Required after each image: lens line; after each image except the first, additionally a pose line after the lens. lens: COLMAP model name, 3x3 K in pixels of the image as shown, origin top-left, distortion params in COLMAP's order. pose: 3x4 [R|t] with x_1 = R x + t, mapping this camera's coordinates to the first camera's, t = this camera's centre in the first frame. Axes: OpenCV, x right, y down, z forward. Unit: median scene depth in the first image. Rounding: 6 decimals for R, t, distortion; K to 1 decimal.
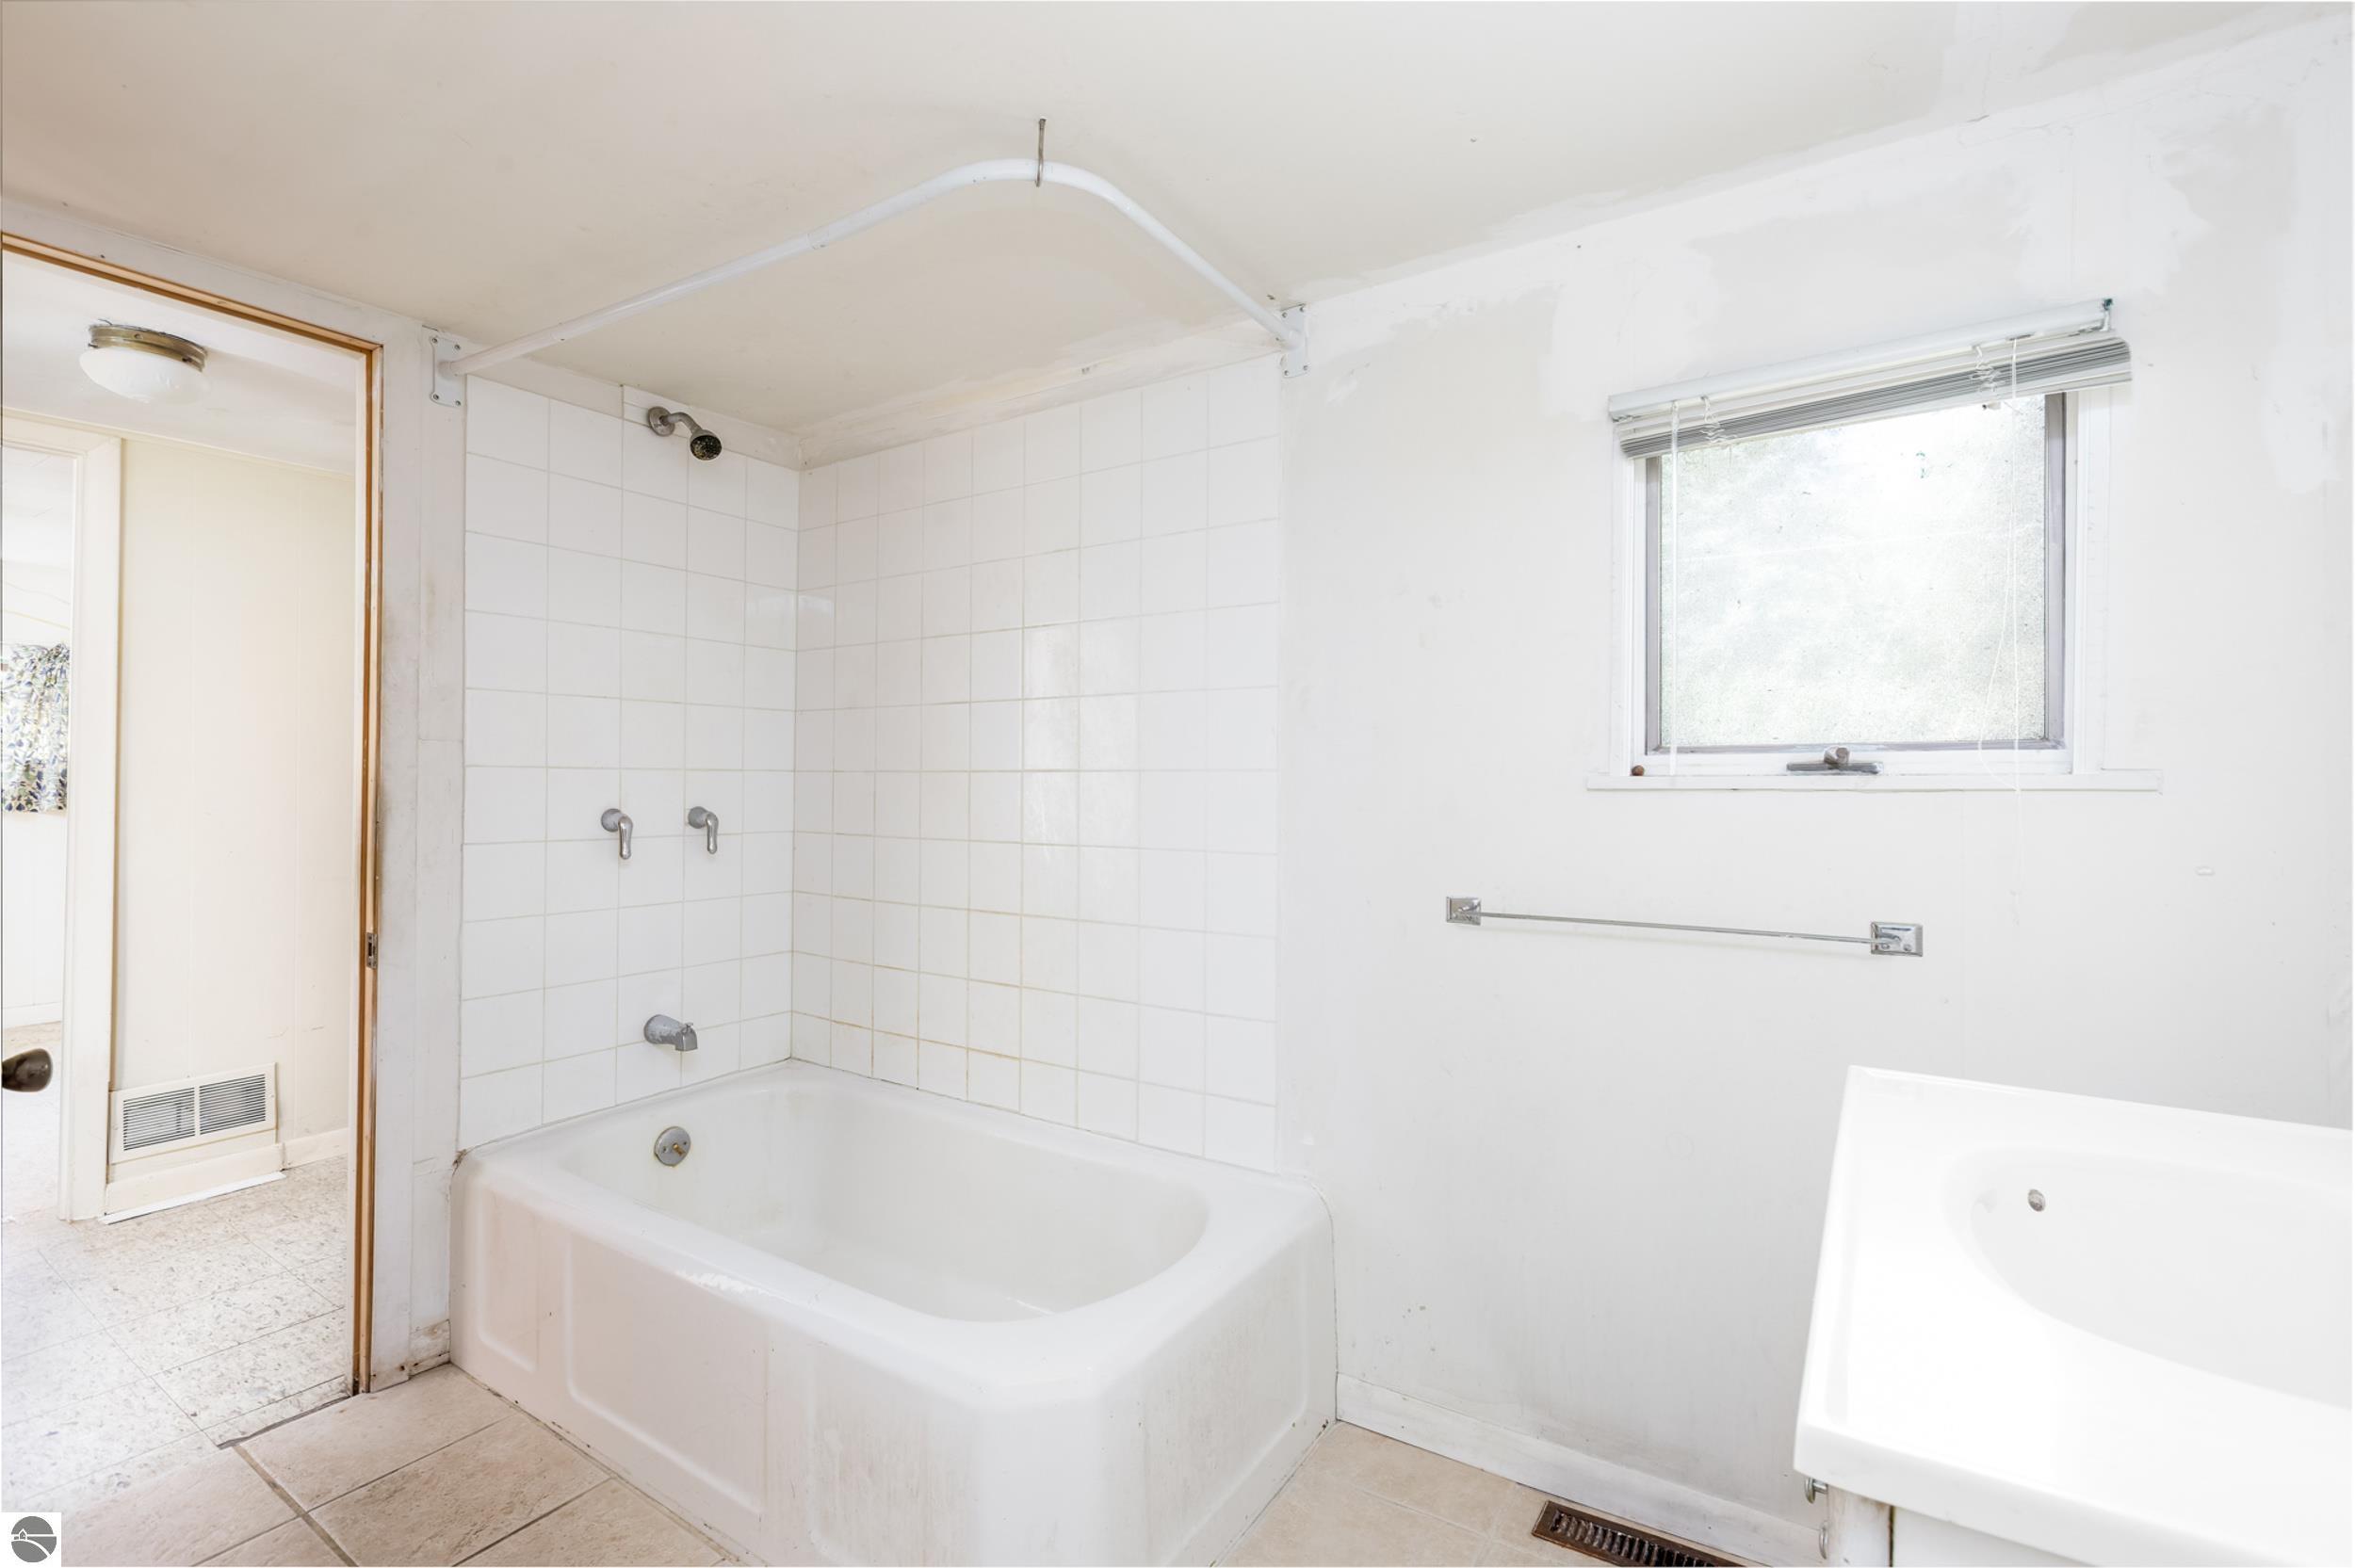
lens RADIAL K [[1073.6, 0, 1174.5], [0, 1073.6, 783.0], [0, 0, 1]] dist [0.001637, 0.000201]
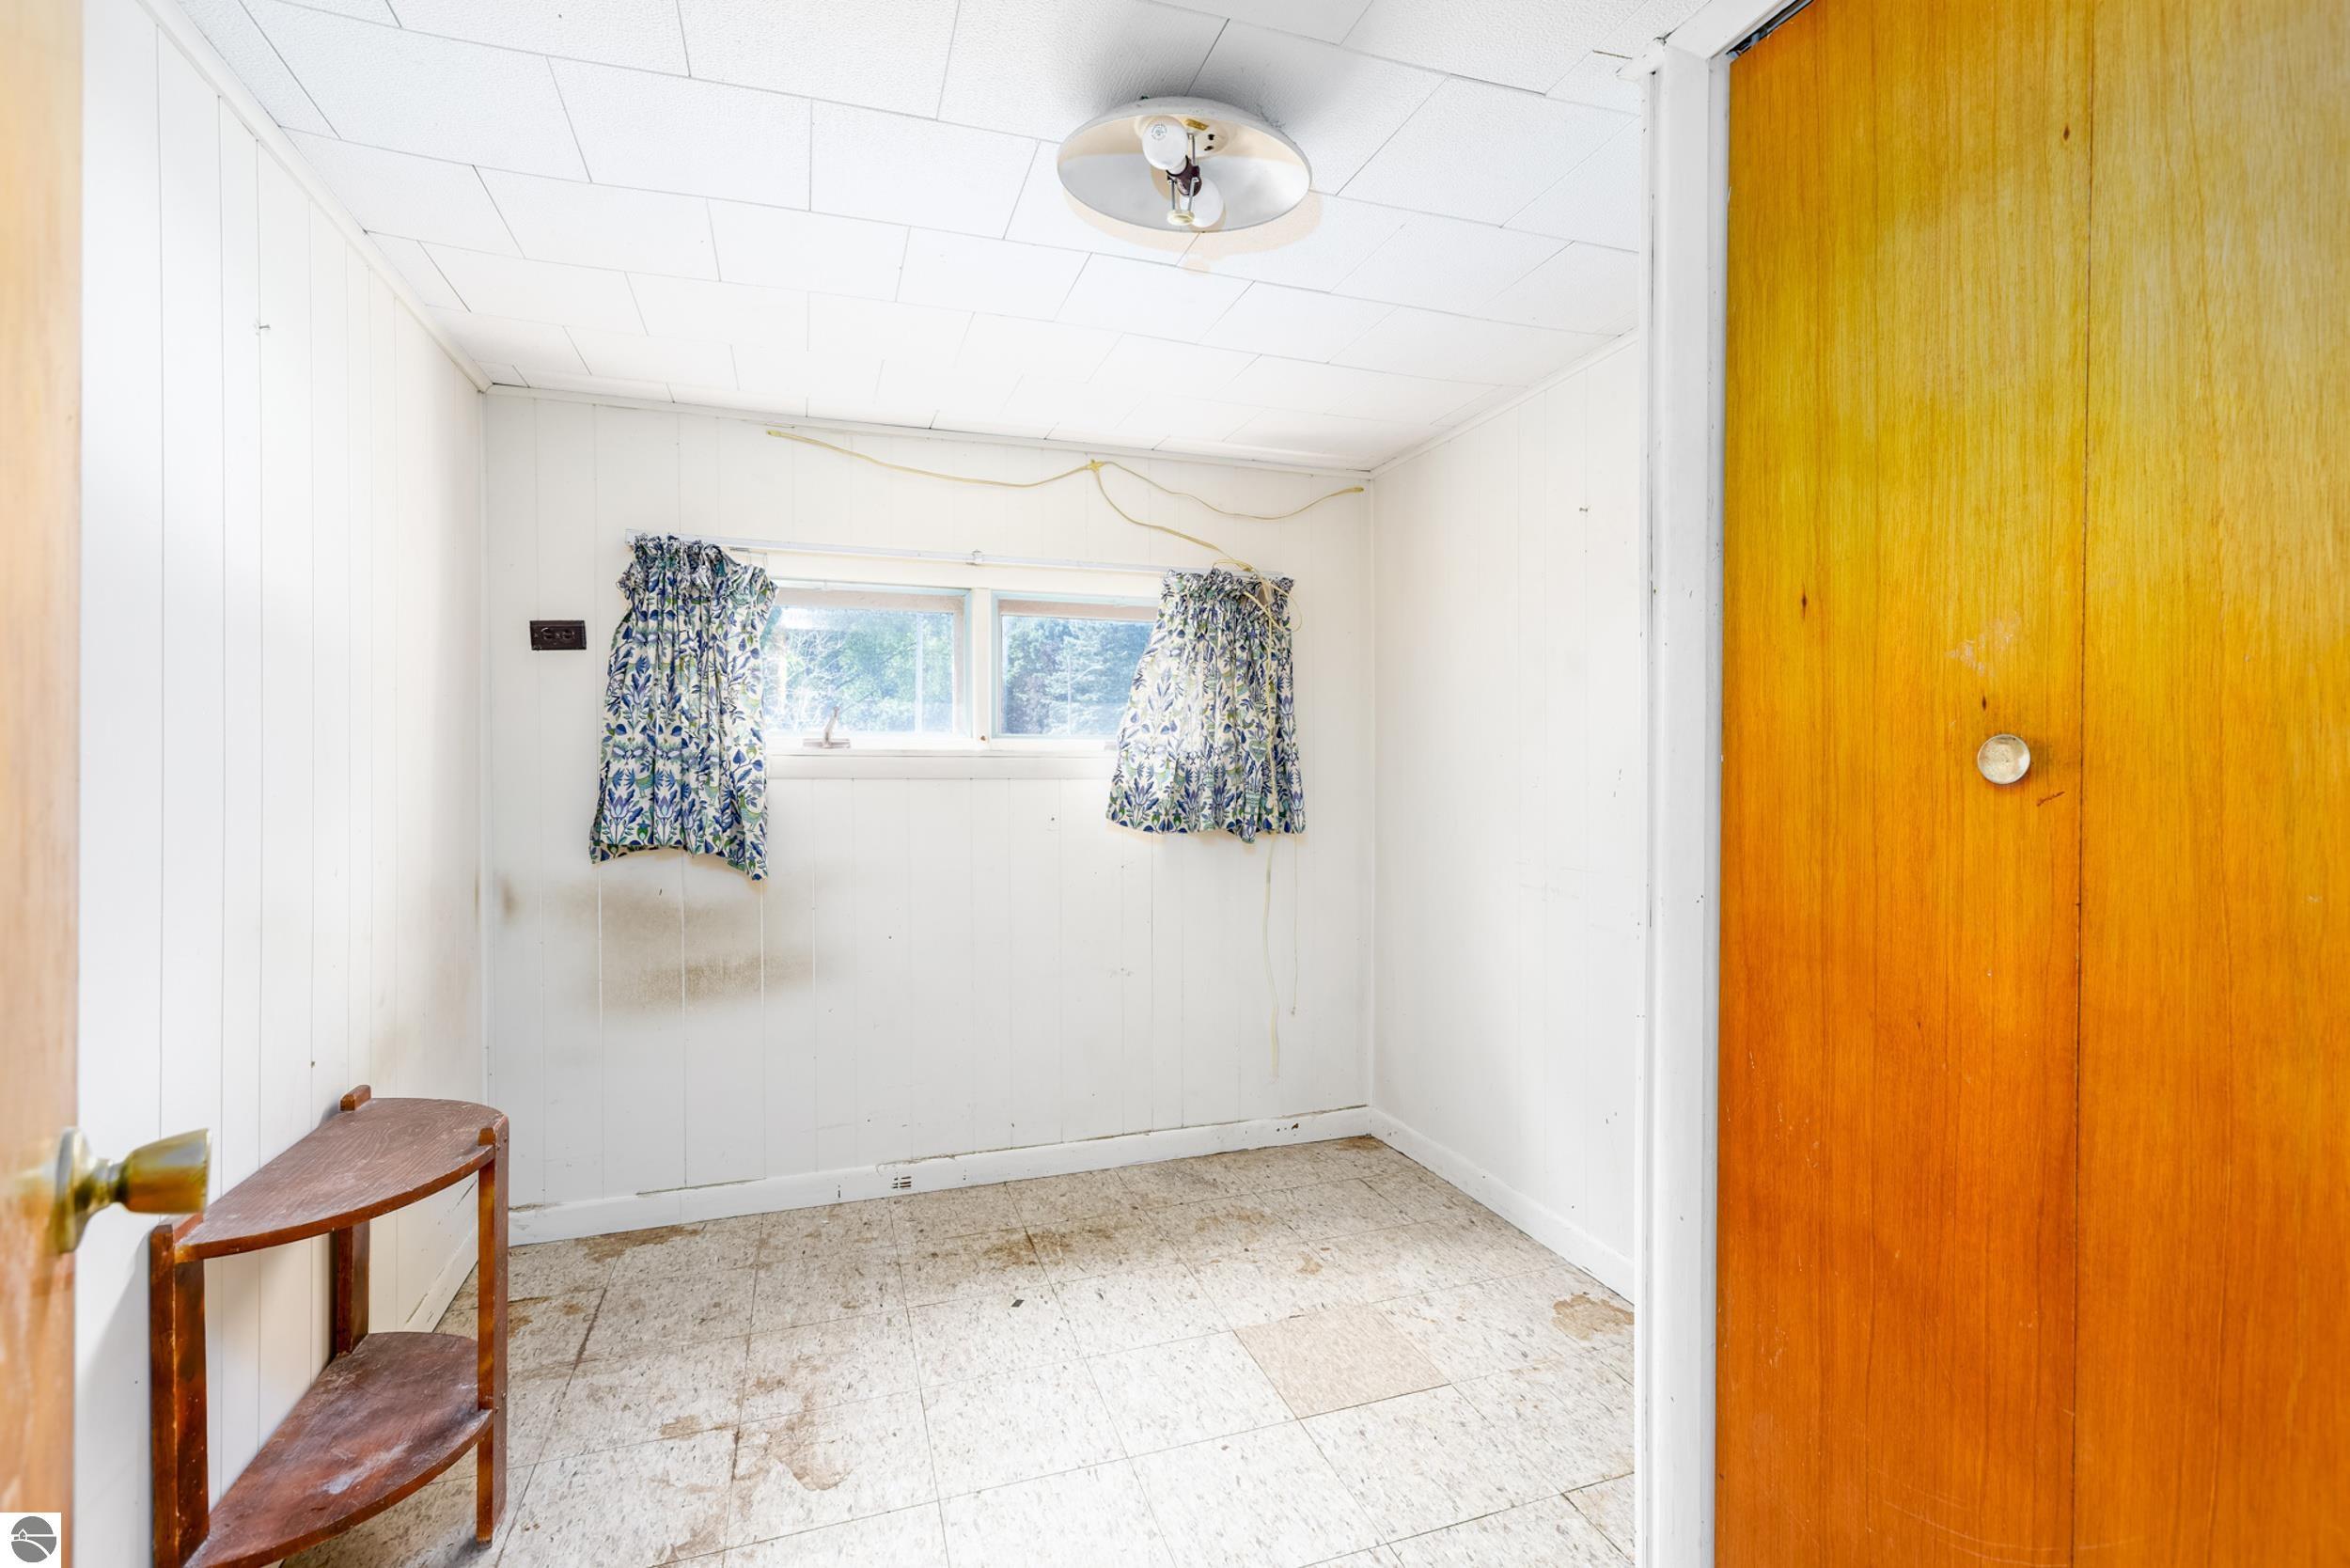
lens RADIAL K [[1071.5, 0, 1175.7], [0, 1071.5, 775.1], [0, 0, 1]] dist [0.001637, 0.000201]
pose [[0.799044, 0.001061, -0.601271, -0.686107], [0.003119, 0.999978, 0.005910, -0.012021], [0.601264, -0.006598, 0.799023, 0.490903]]
